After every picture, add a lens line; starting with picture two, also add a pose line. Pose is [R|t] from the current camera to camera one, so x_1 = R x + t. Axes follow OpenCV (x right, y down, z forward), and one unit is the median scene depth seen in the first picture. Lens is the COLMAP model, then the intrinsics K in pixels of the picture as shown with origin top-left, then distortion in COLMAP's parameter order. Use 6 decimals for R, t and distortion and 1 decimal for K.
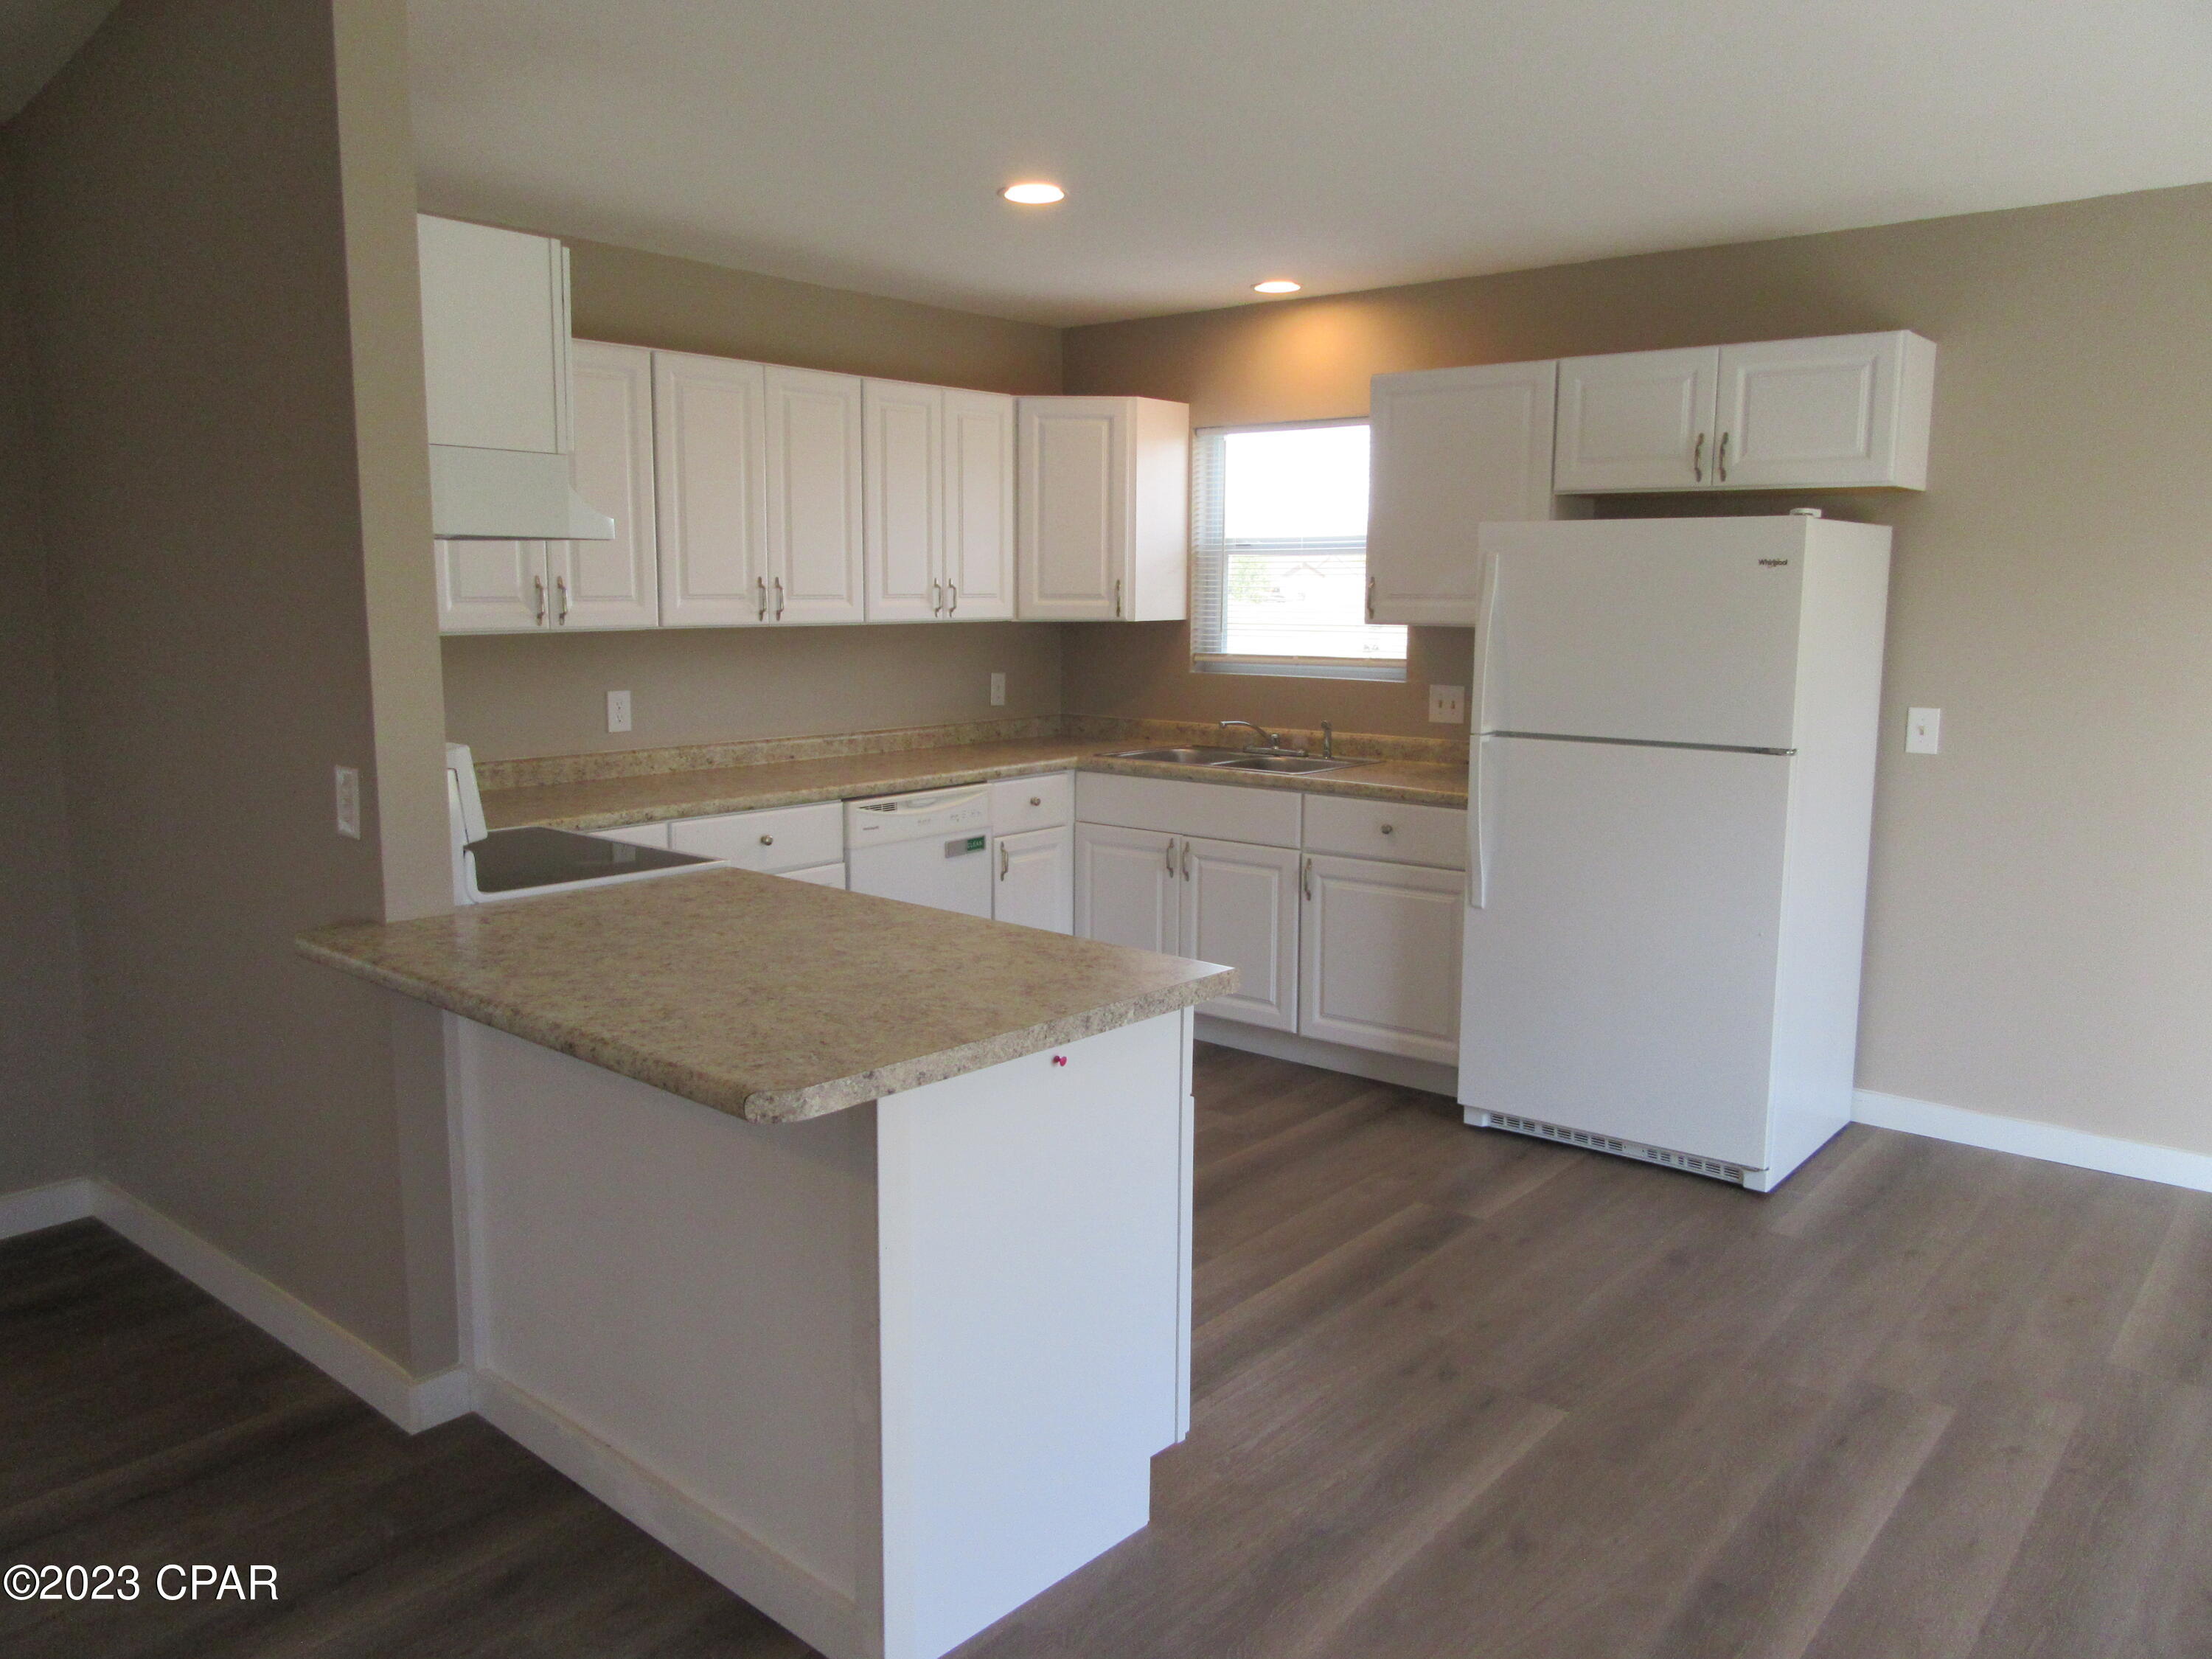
lens RADIAL K [[1634.3, 0, 1106.7], [0, 1634.3, 835.4], [0, 0, 1]] dist [-0.016594, 0.017288]
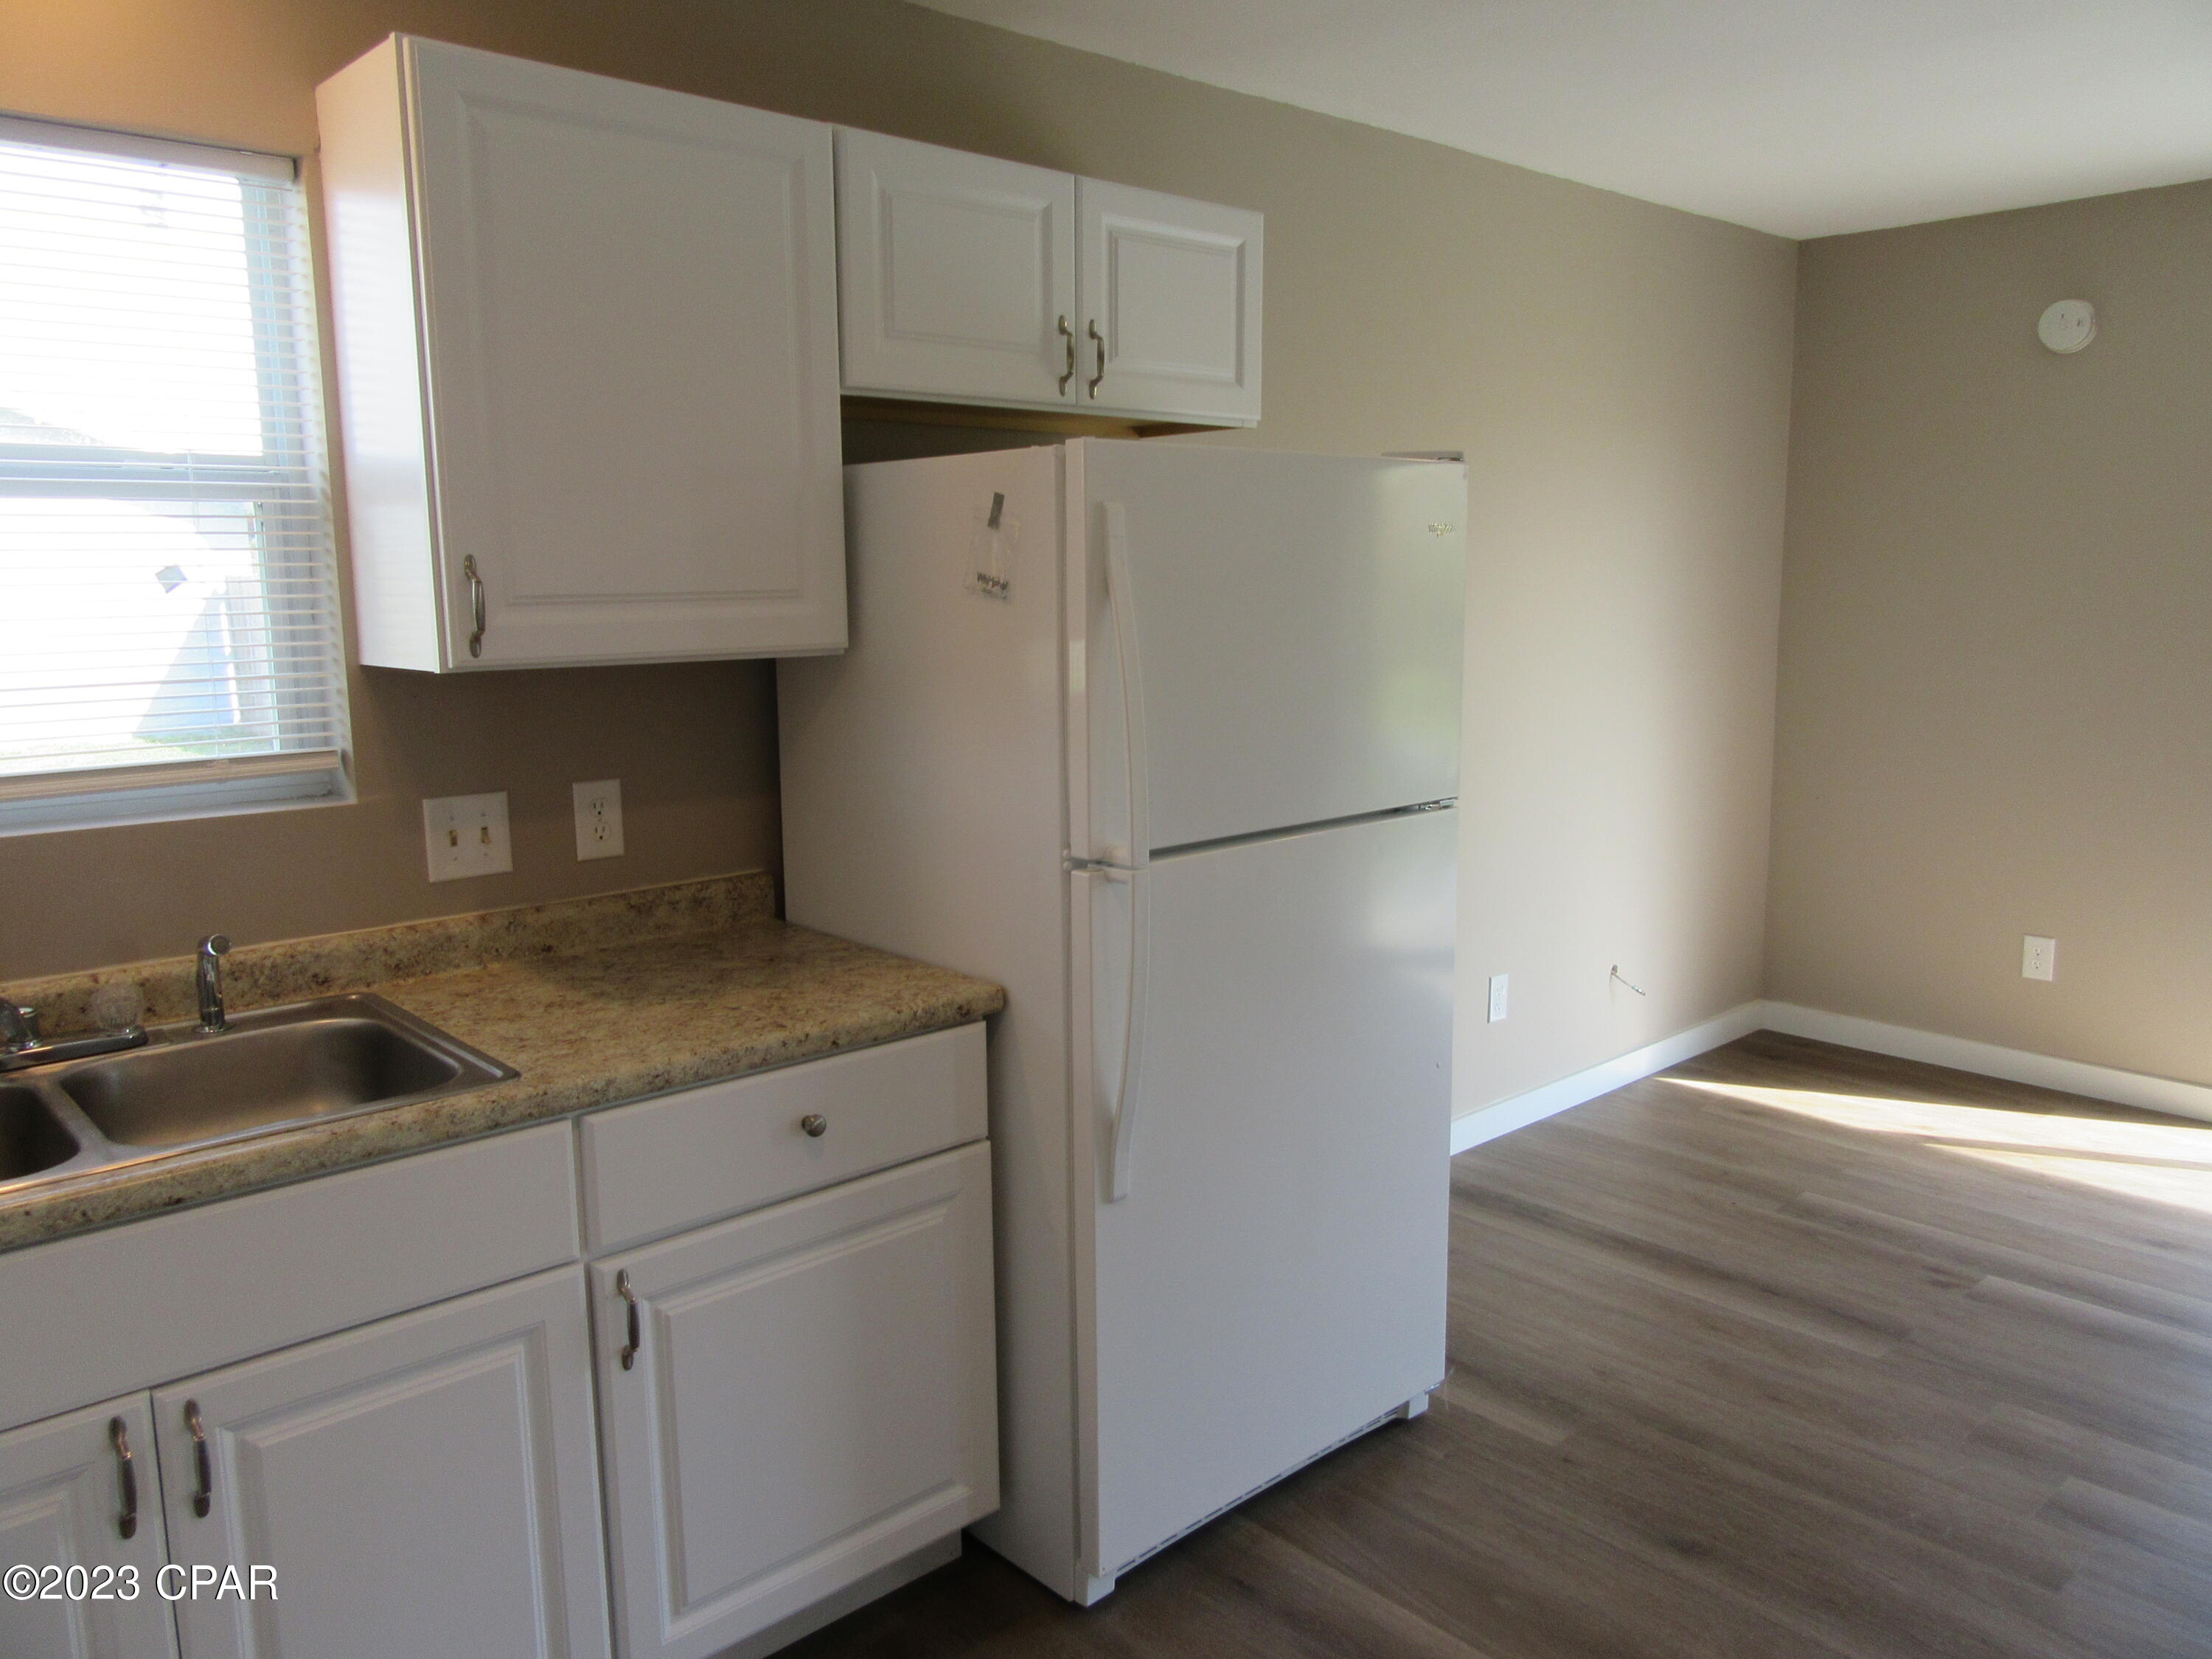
lens RADIAL K [[1634.3, 0, 1100.5], [0, 1634.3, 823.1], [0, 0, 1]] dist [-0.016594, 0.017288]
pose [[0.145171, -0.158336, 0.976655, -0.246560], [0.161987, 0.977596, 0.134411, -0.136086], [-0.976056, 0.138693, 0.167567, 0.875897]]
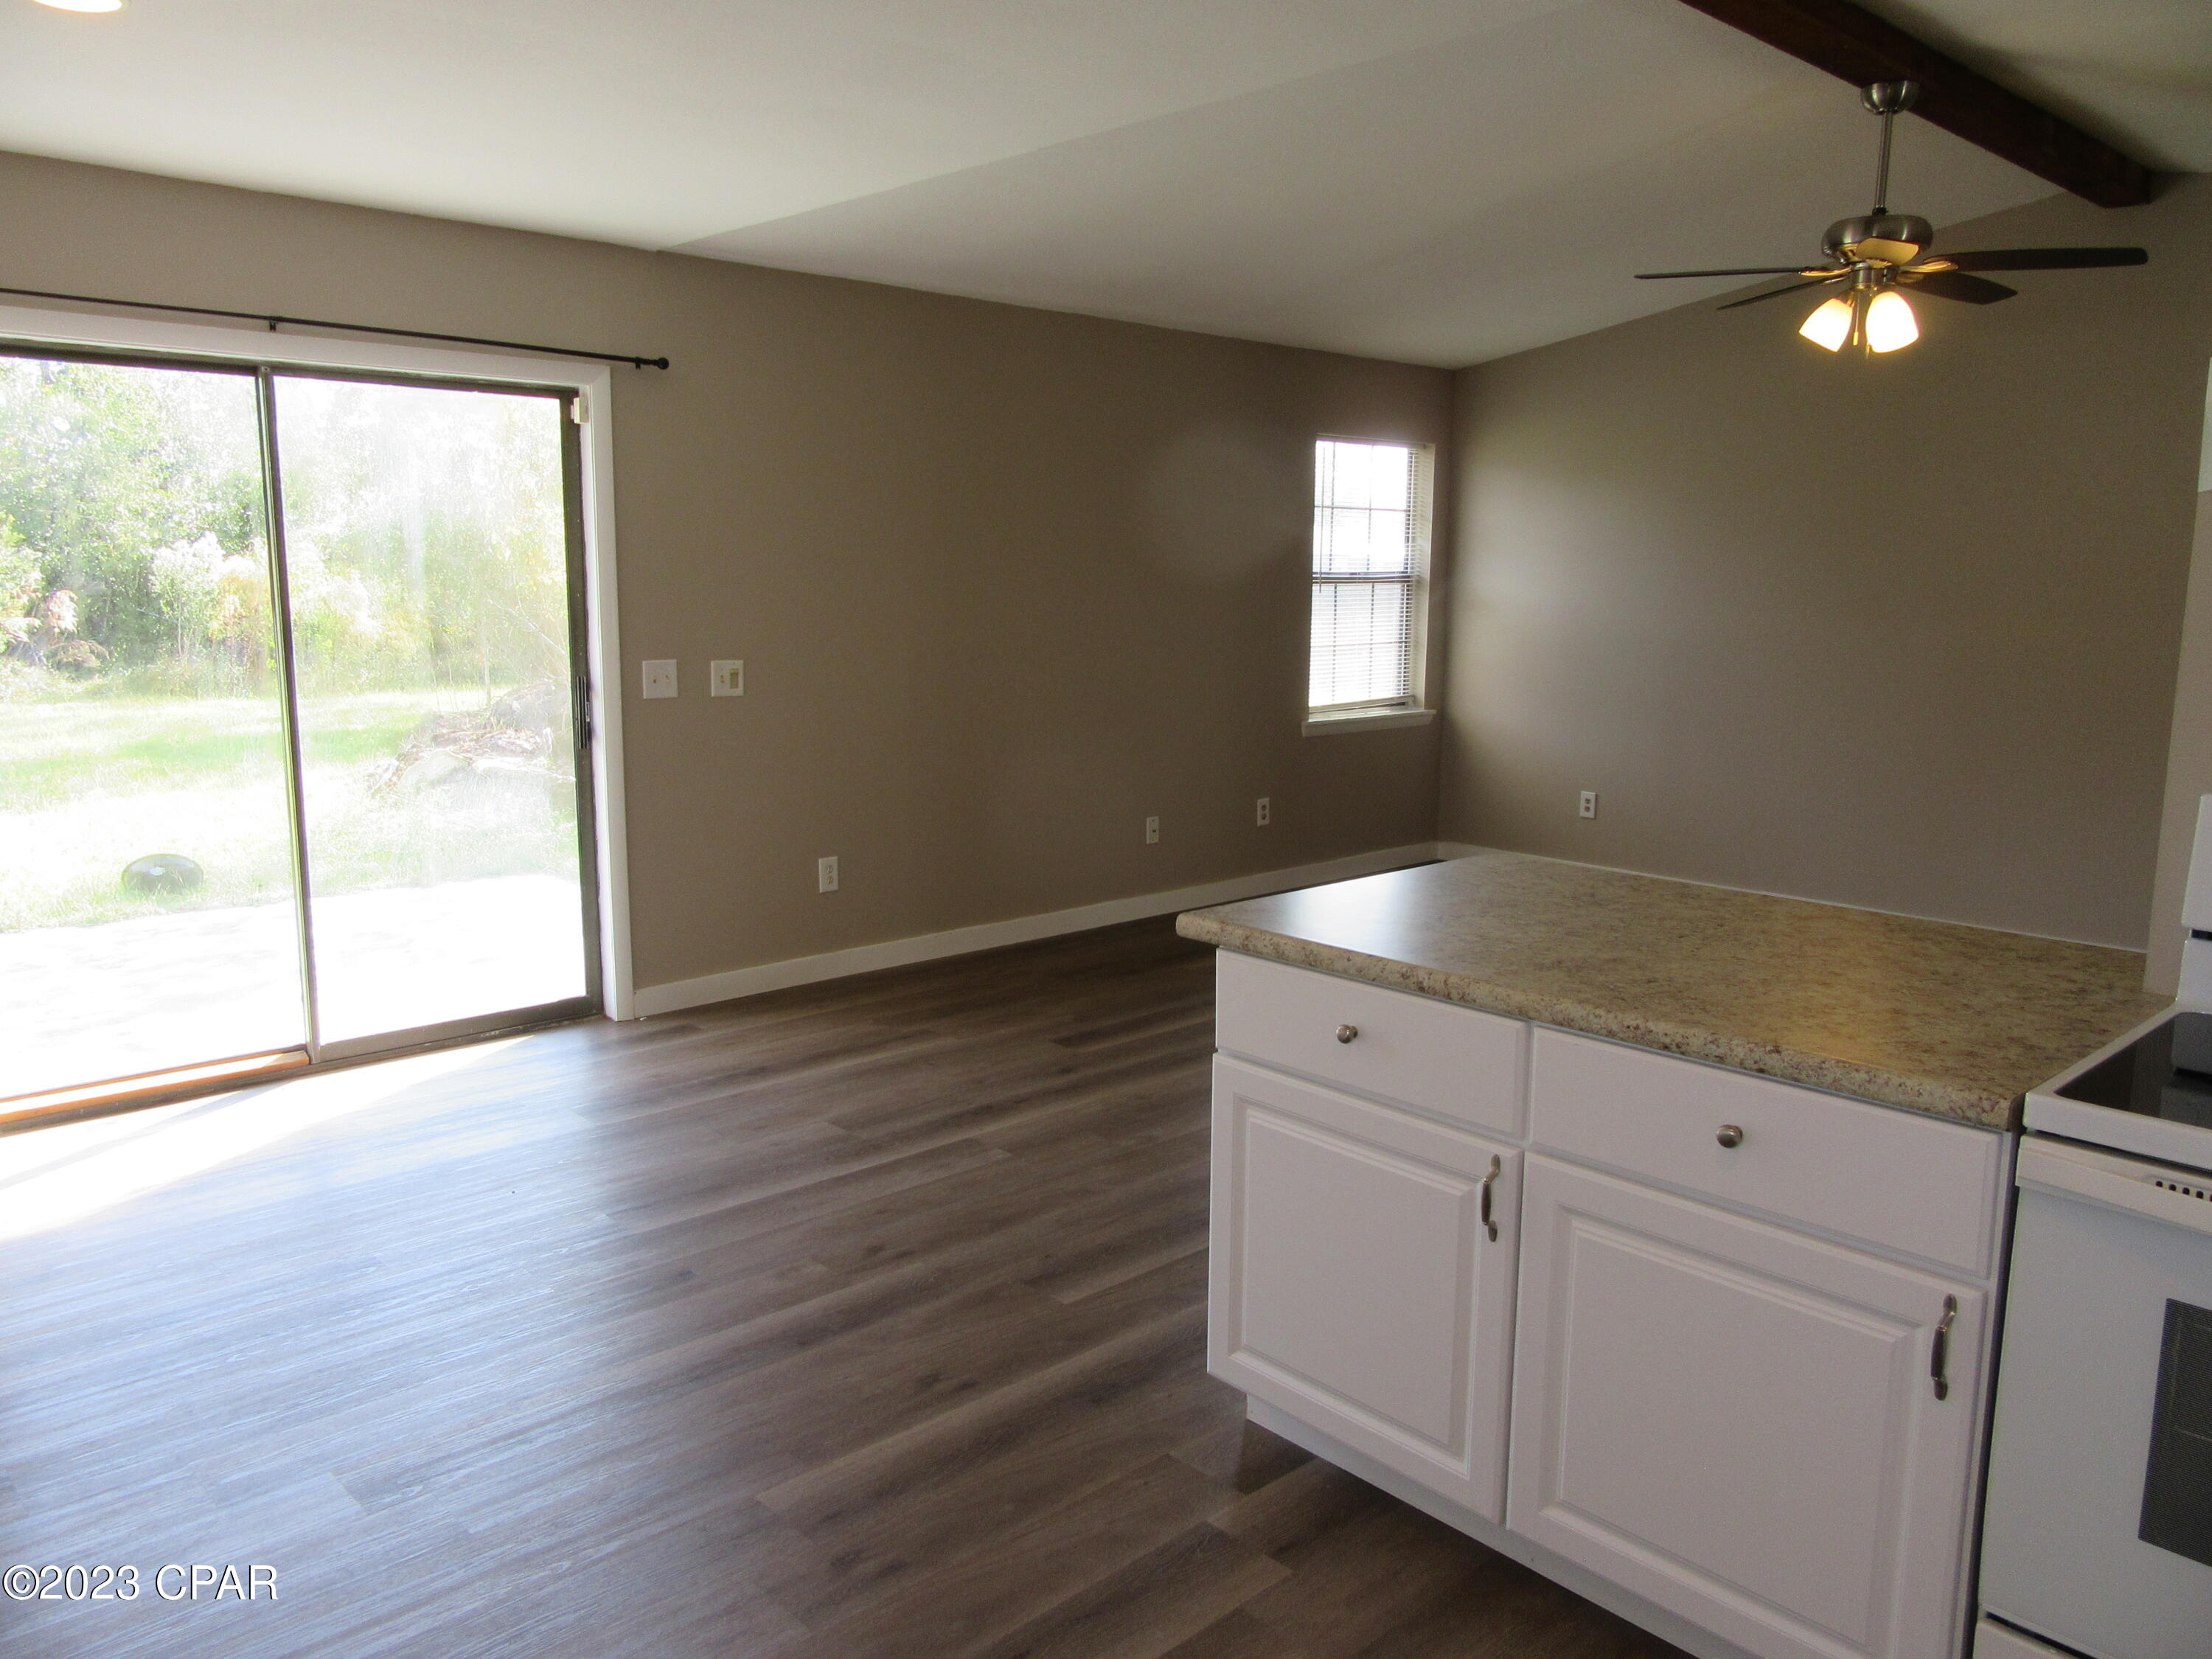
lens RADIAL K [[1634.3, 0, 1091.2], [0, 1634.3, 827.2], [0, 0, 1]] dist [-0.016594, 0.017288]
pose [[-0.991825, -0.031231, 0.123725, 0.003872], [0.007788, 0.952963, 0.302986, -0.168364], [-0.127368, 0.301473, -0.944929, 1.120629]]
